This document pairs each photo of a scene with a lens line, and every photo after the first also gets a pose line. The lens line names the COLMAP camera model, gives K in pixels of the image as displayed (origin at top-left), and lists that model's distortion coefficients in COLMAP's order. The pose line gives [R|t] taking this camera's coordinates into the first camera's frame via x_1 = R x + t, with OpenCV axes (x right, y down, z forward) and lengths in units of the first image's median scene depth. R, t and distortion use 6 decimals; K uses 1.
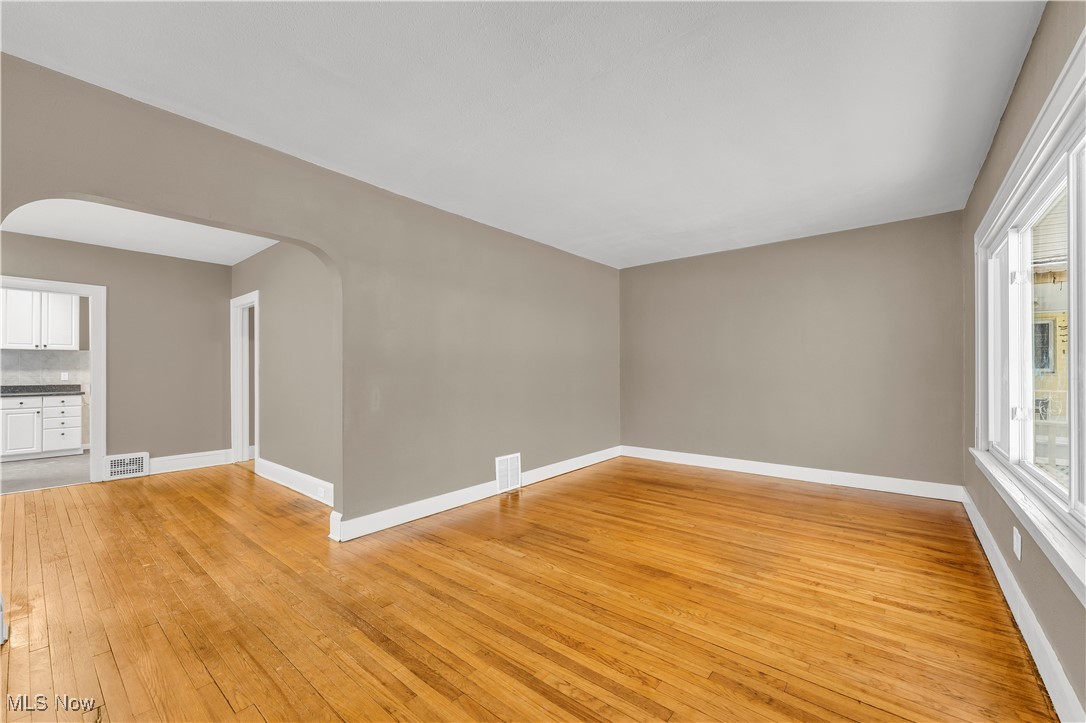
lens RADIAL K [[442.6, 0, 536.6], [0, 442.6, 367.8], [0, 0, 1]] dist [0.000501, 0.000074]
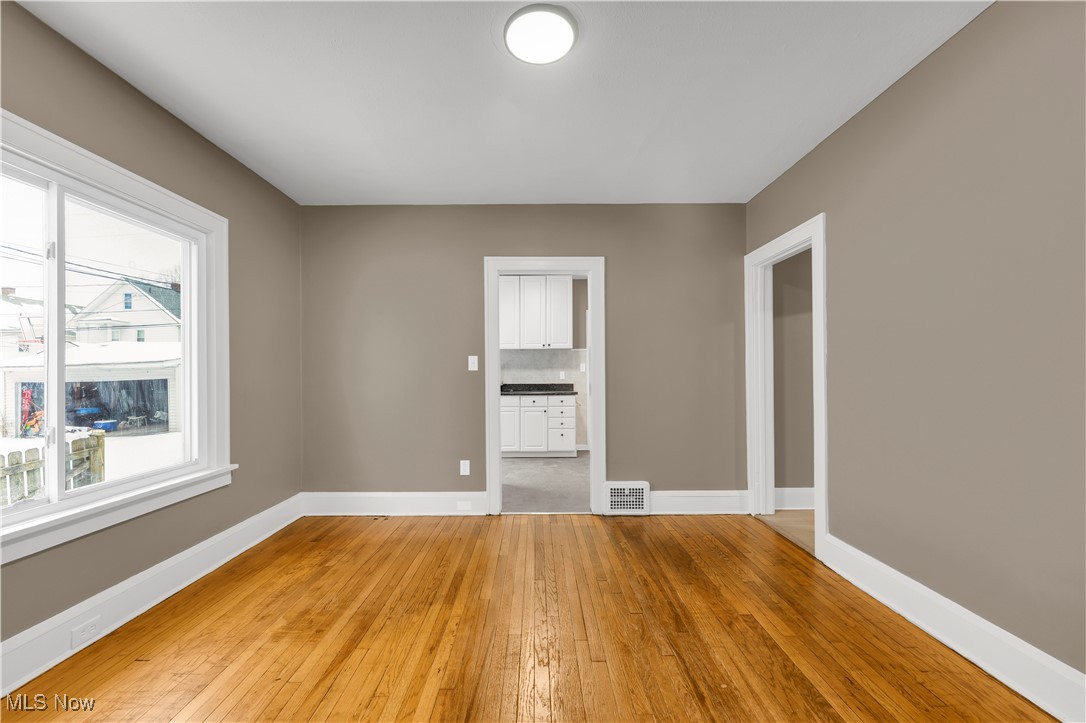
lens RADIAL K [[442.6, 0, 541.8], [0, 442.6, 369.4], [0, 0, 1]] dist [0.000501, 0.000074]
pose [[0.660700, -0.005096, -0.750633, -0.402739], [0.005875, 0.999981, -0.001618, 0.008534], [0.750627, -0.003341, 0.660718, 0.355018]]
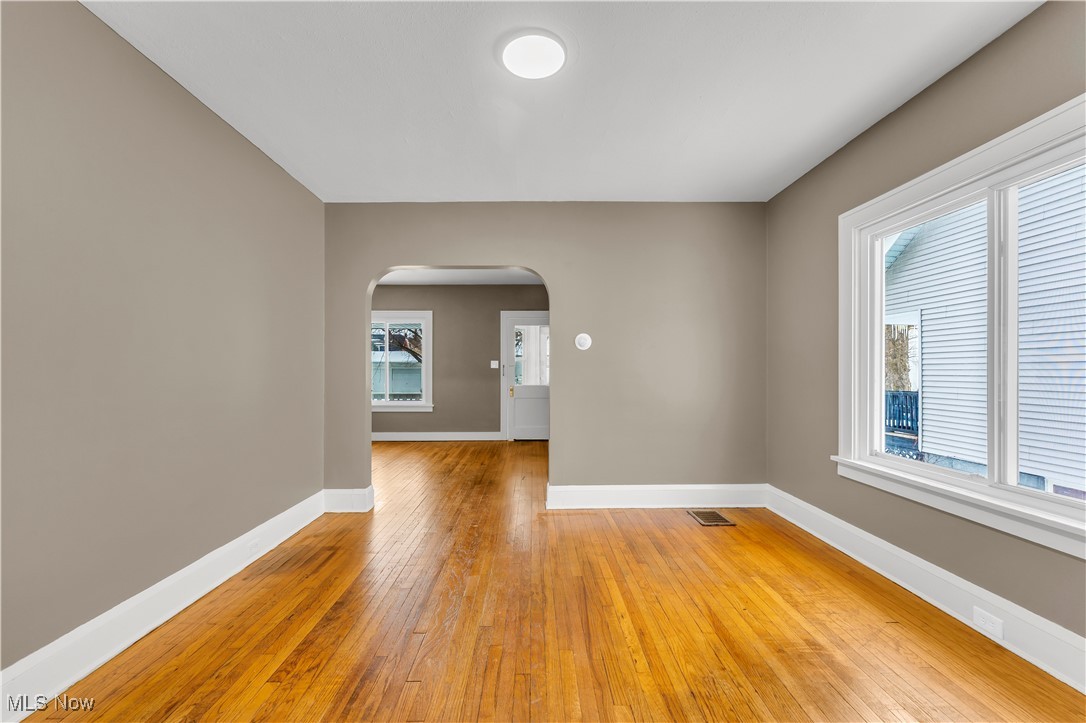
lens RADIAL K [[442.6, 0, 541.1], [0, 442.6, 367.9], [0, 0, 1]] dist [0.000501, 0.000074]
pose [[-0.665454, 0.009061, 0.746384, -0.888252], [0.001681, 0.999942, -0.010641, 0.013142], [-0.746437, -0.005826, -0.665430, 0.778690]]
